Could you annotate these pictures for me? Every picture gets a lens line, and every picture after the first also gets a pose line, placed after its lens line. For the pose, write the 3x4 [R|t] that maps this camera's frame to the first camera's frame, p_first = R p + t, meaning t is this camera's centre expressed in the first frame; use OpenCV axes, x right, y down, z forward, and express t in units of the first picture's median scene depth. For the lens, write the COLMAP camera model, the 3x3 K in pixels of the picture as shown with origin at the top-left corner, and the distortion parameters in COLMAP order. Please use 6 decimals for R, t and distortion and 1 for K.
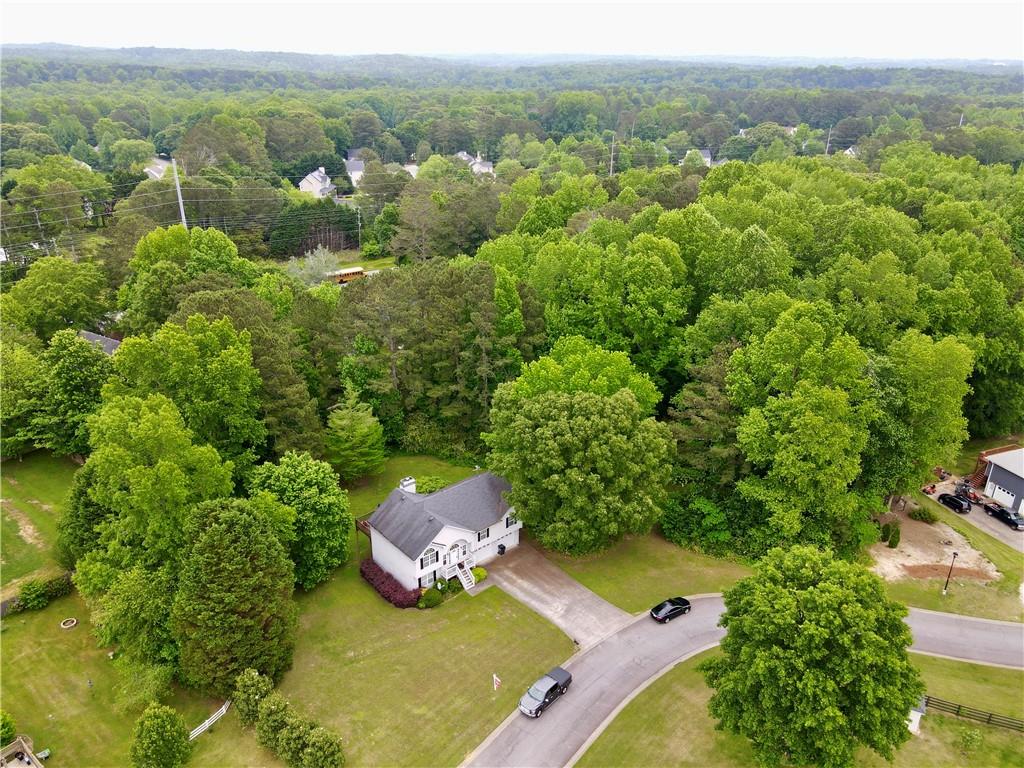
lens RADIAL K [[762.6, 0, 512.0], [0, 762.6, 379.9], [0, 0, 1]] dist [0.003523, 0.015029]
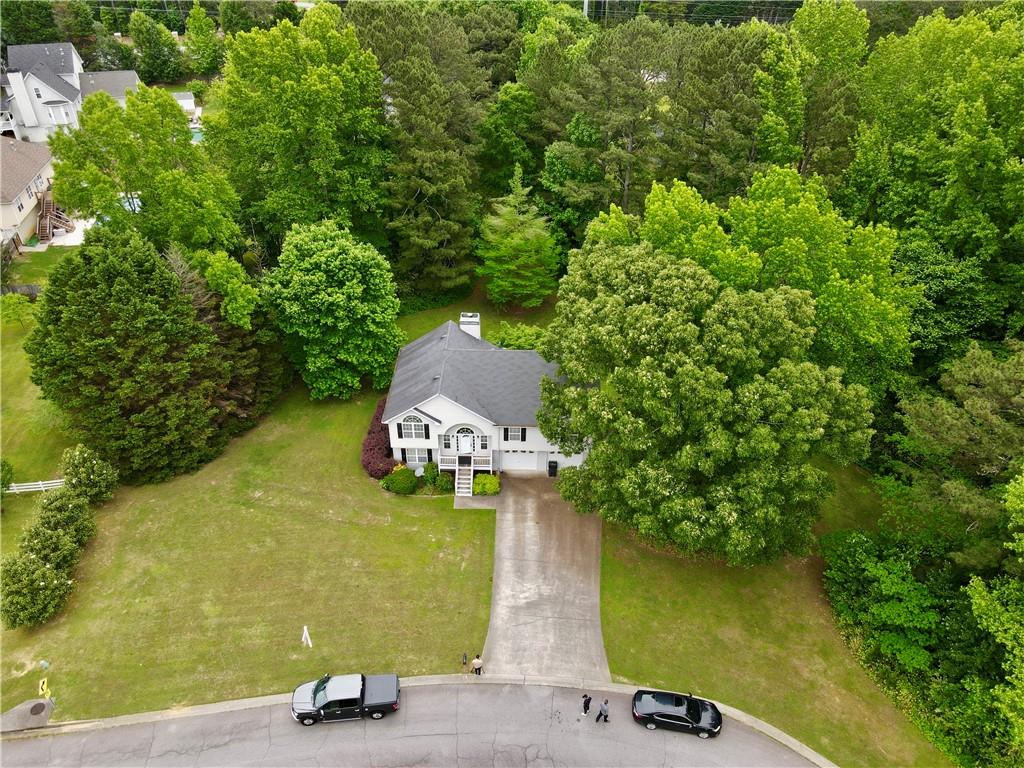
lens RADIAL K [[762.6, 0, 510.4], [0, 762.6, 376.2], [0, 0, 1]] dist [0.003523, 0.015029]
pose [[0.741537, 0.390382, -0.545641, 0.298138], [-0.271970, 0.918373, 0.287444, -0.027880], [0.613315, -0.064752, 0.787180, 0.499054]]
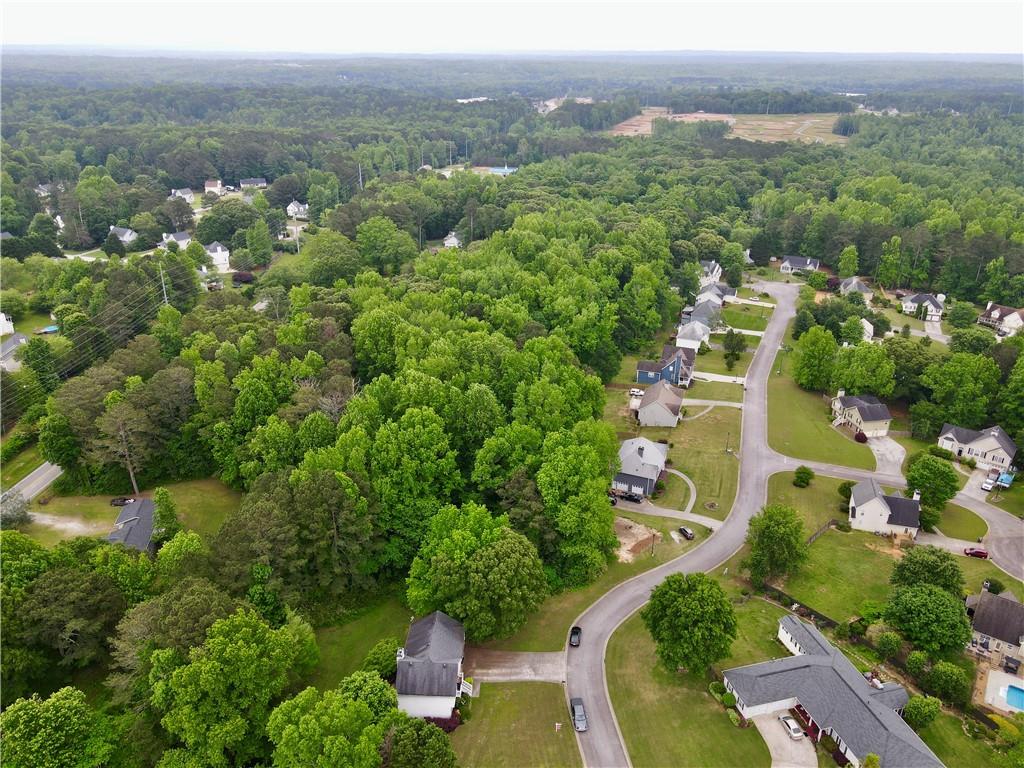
lens RADIAL K [[762.6, 0, 512.1], [0, 762.6, 381.6], [0, 0, 1]] dist [0.003523, 0.015029]
pose [[0.688840, -0.293722, 0.662742, -0.807875], [0.283197, 0.950621, 0.126959, -0.473613], [-0.667308, 0.100232, 0.738007, -0.220226]]
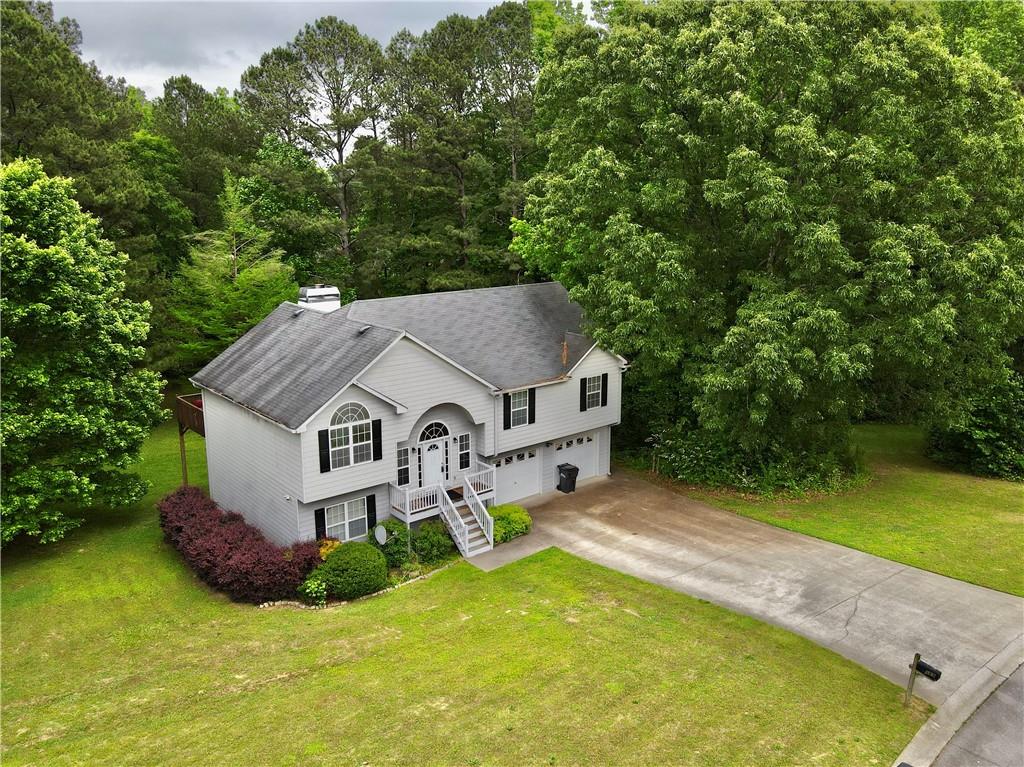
lens RADIAL K [[802.9, 0, 543.5], [0, 802.9, 357.5], [0, 0, 1]] dist [0.009587, 0.008702]
pose [[0.999934, -0.008792, 0.007454, -0.029338], [0.010151, 0.978070, -0.208030, 0.260267], [-0.005462, 0.208092, 0.978094, 0.640816]]
